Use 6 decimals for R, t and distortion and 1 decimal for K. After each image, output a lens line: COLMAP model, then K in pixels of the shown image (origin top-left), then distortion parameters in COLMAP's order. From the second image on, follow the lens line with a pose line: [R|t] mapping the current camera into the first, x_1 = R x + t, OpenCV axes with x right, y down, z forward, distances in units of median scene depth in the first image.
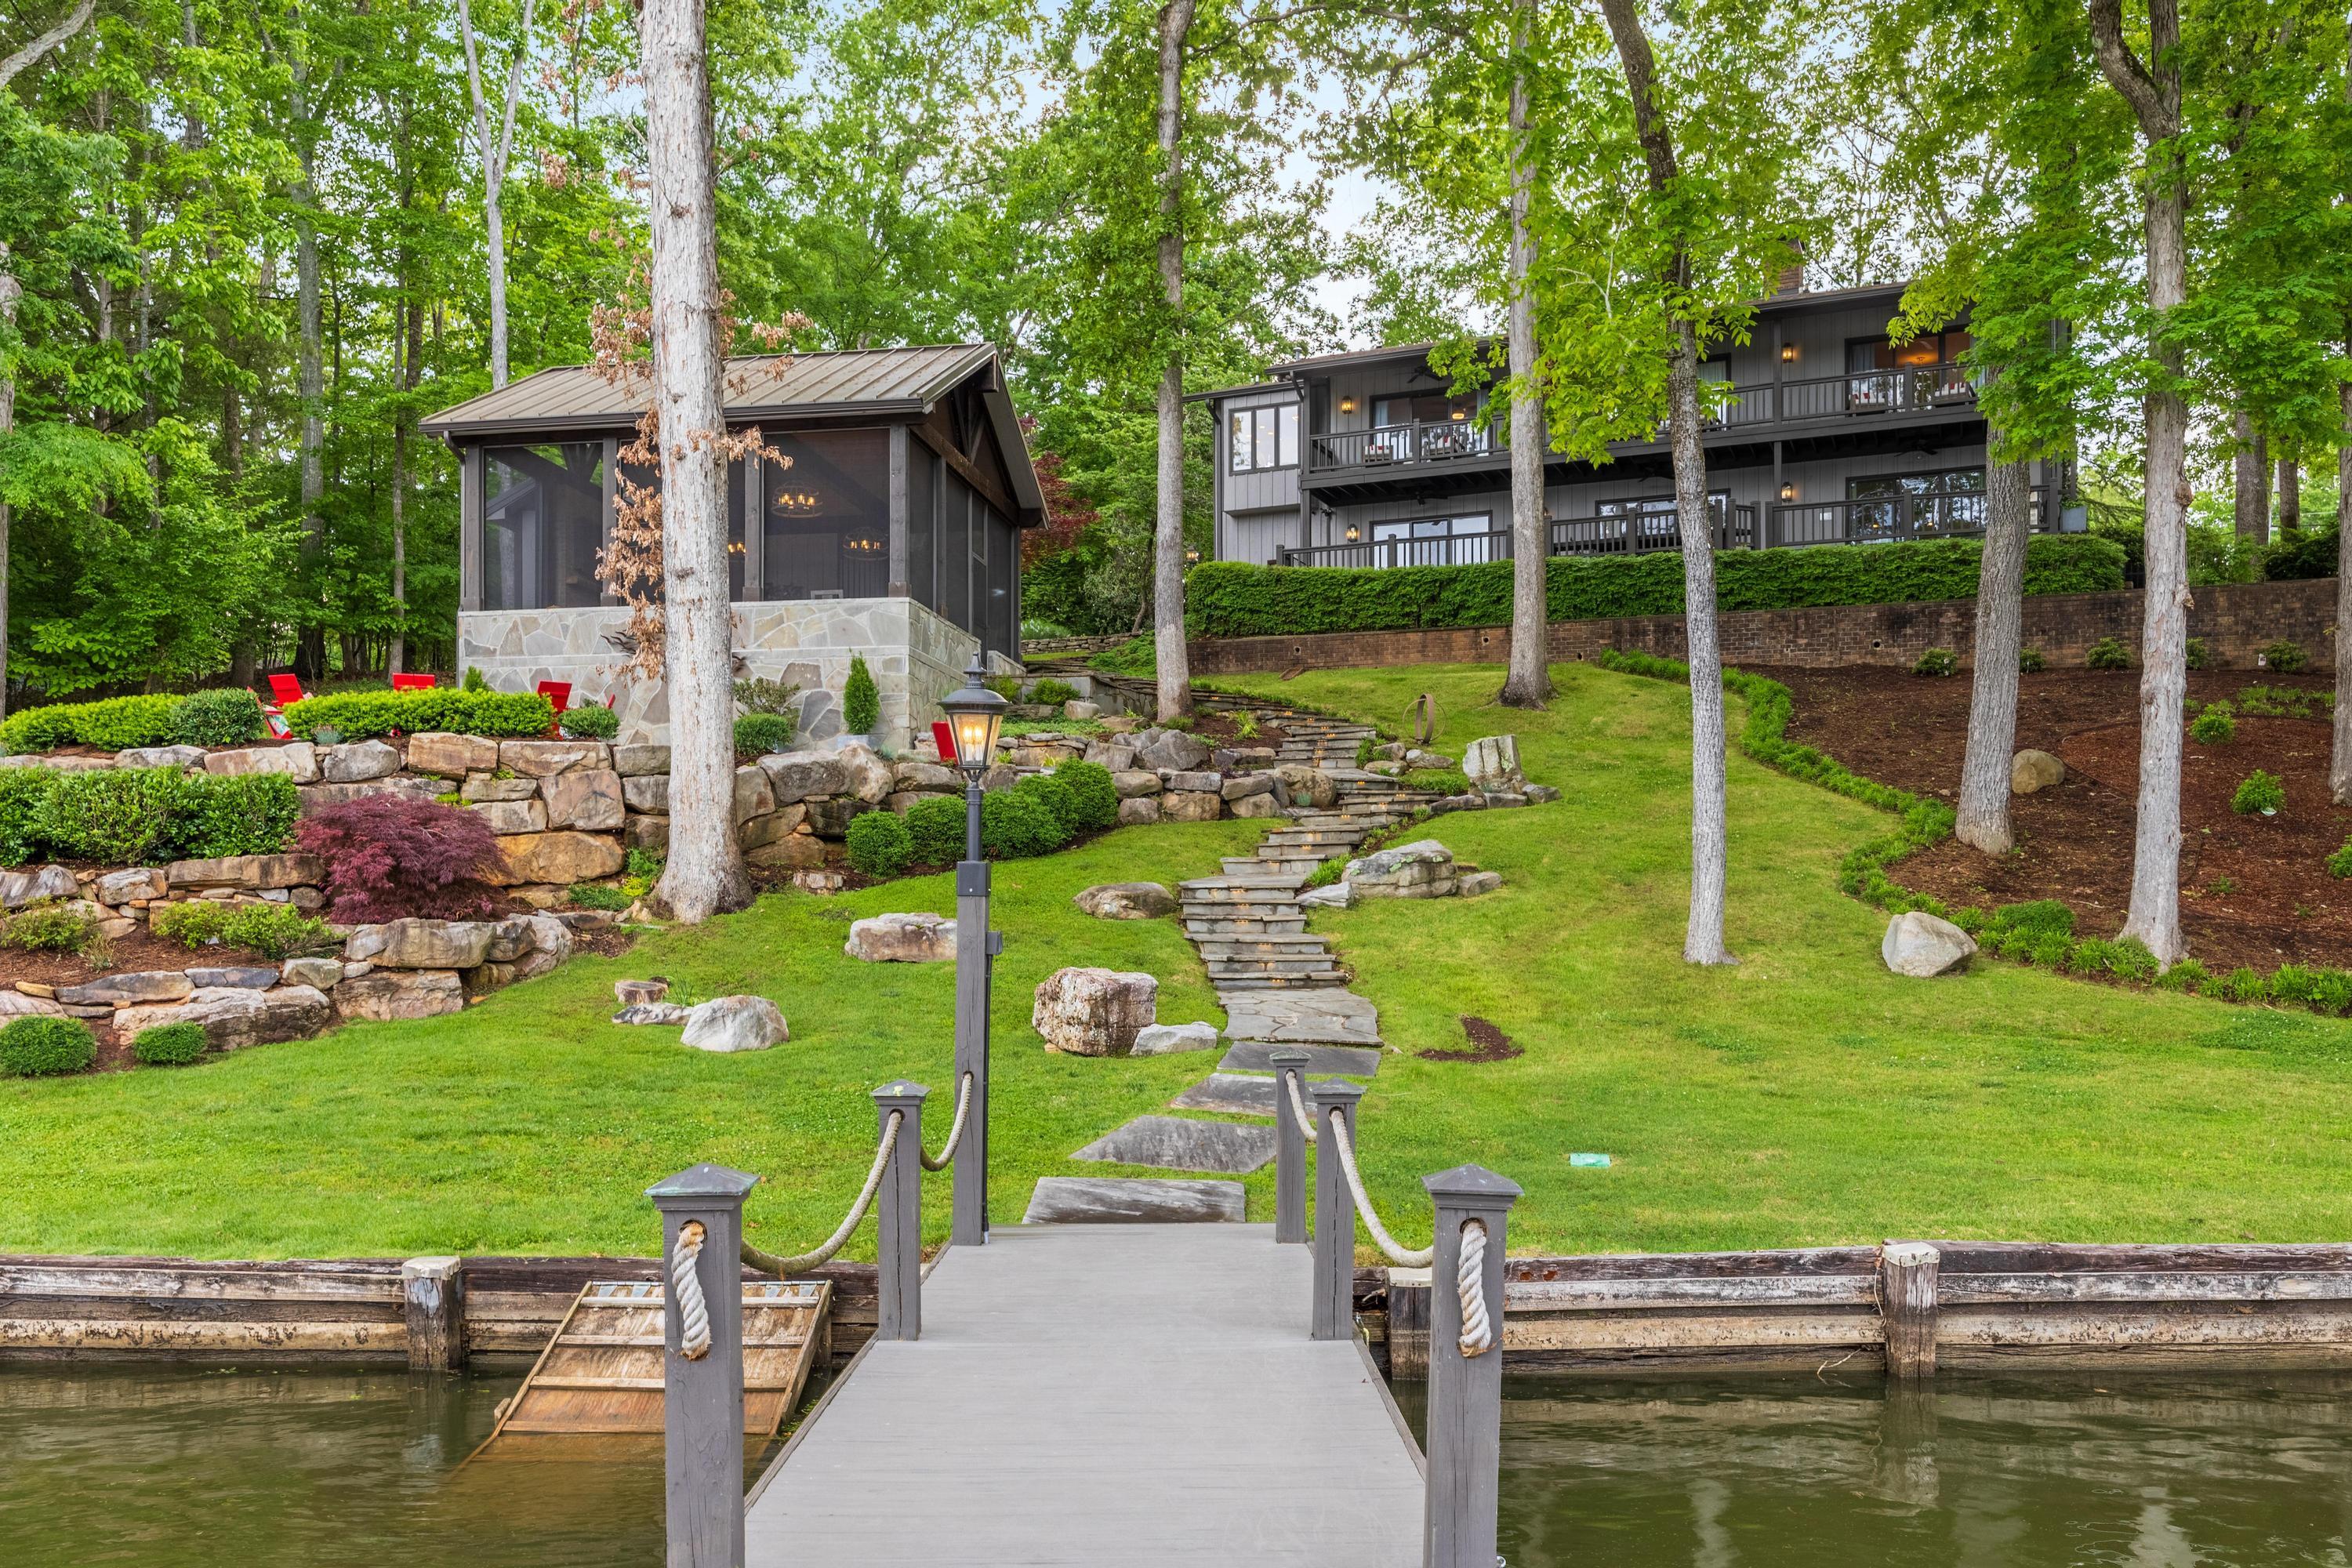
lens RADIAL K [[1890.7, 0, 1174.9], [0, 1890.7, 793.7], [0, 0, 1]] dist [0.011803, 0.000446]
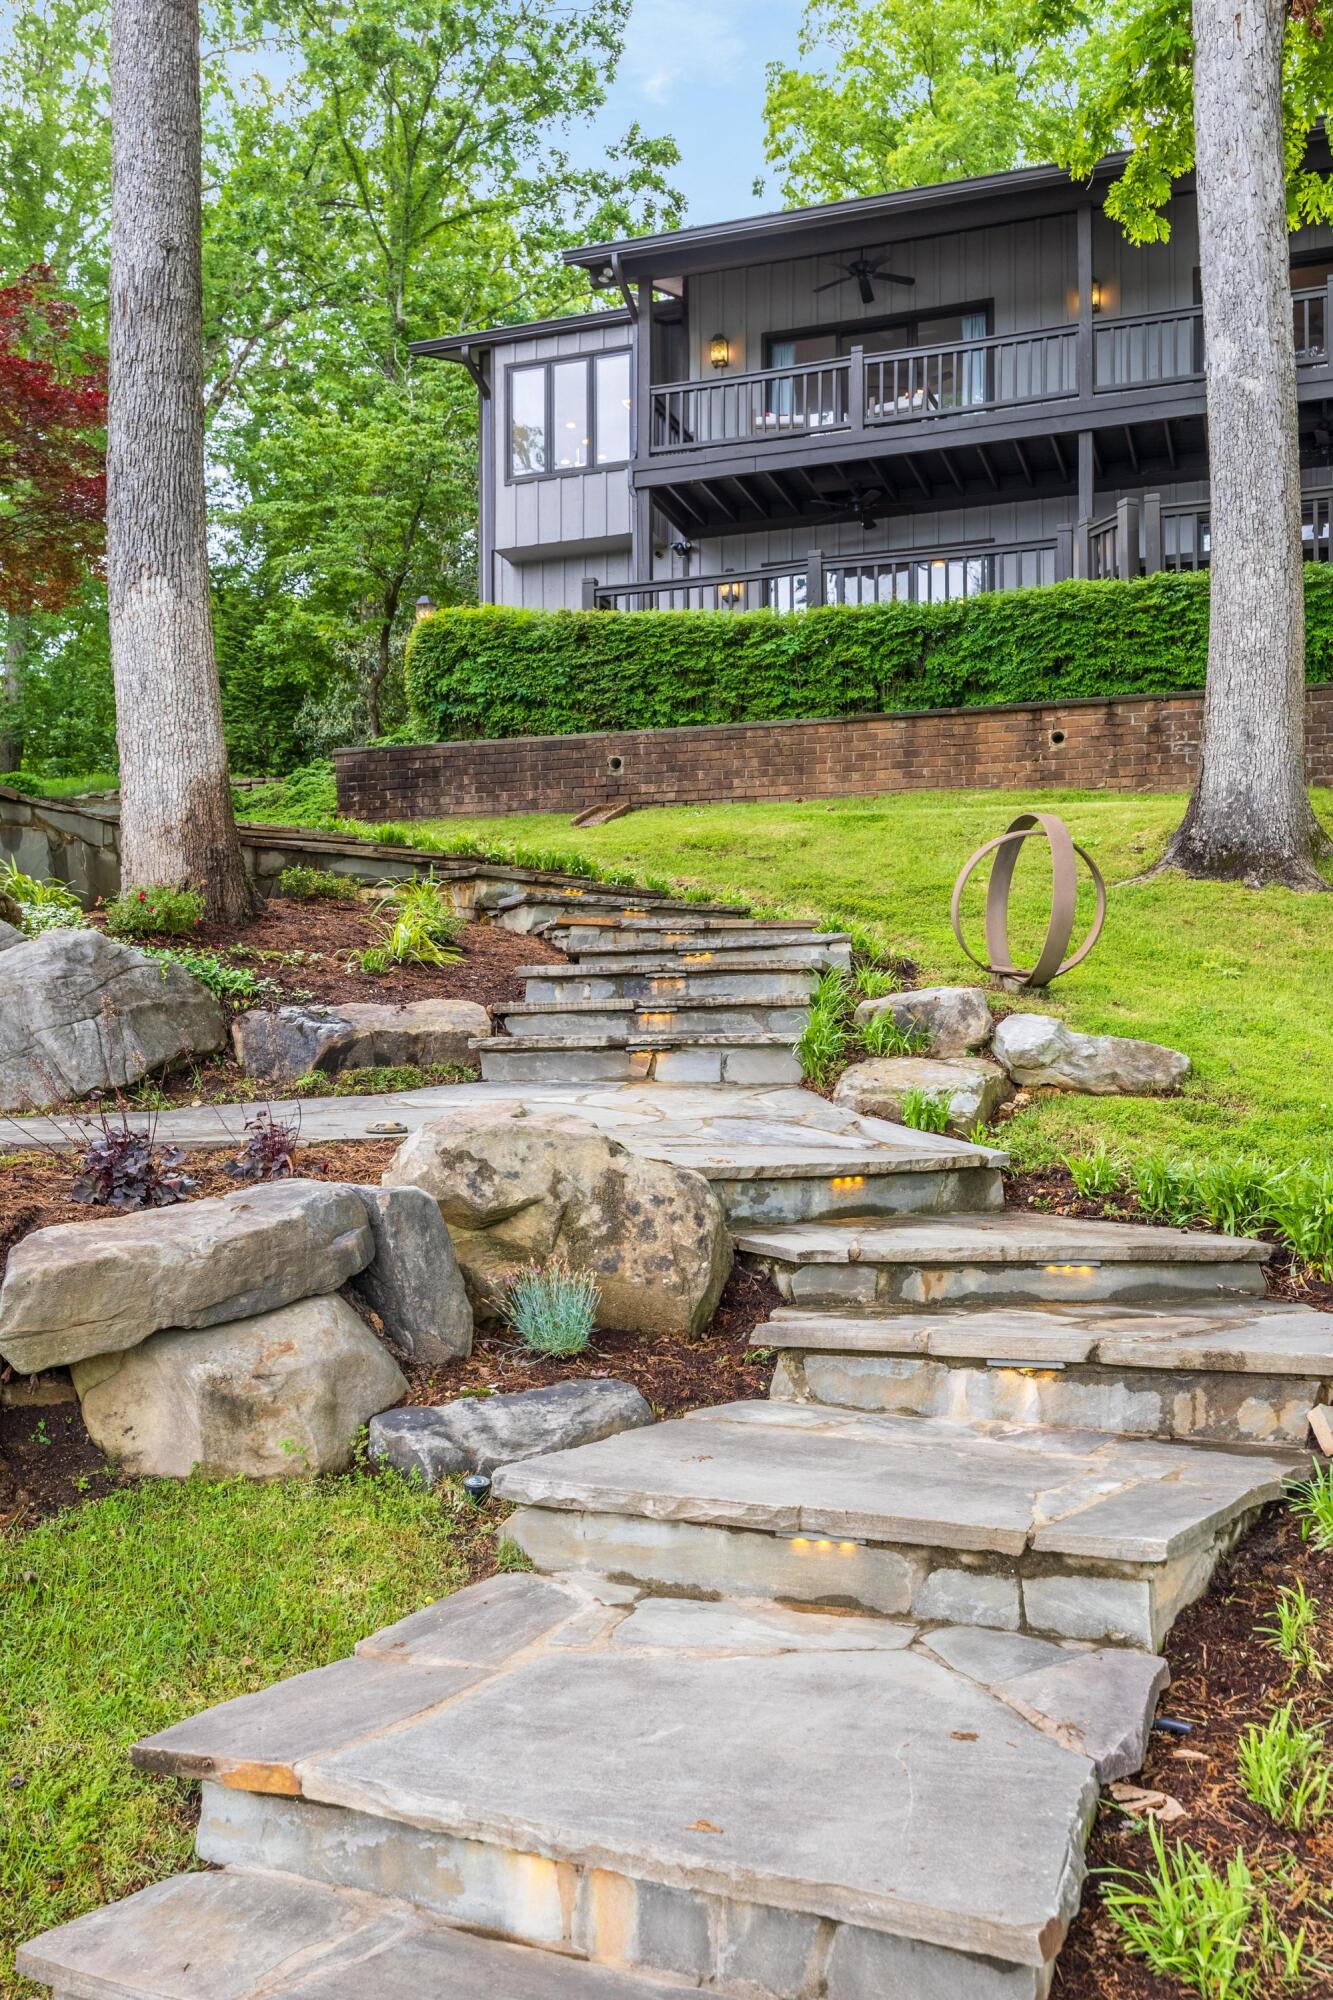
lens RADIAL K [[1809.4, 0, 668.6], [0, 1809.4, 999.4], [0, 0, 1]] dist [0.007749, 0.003668]
pose [[0.997259, 0.004322, 0.073857, 0.040040], [-0.003619, 0.999947, -0.009660, -0.015063], [-0.073895, 0.009367, 0.997222, 0.502002]]
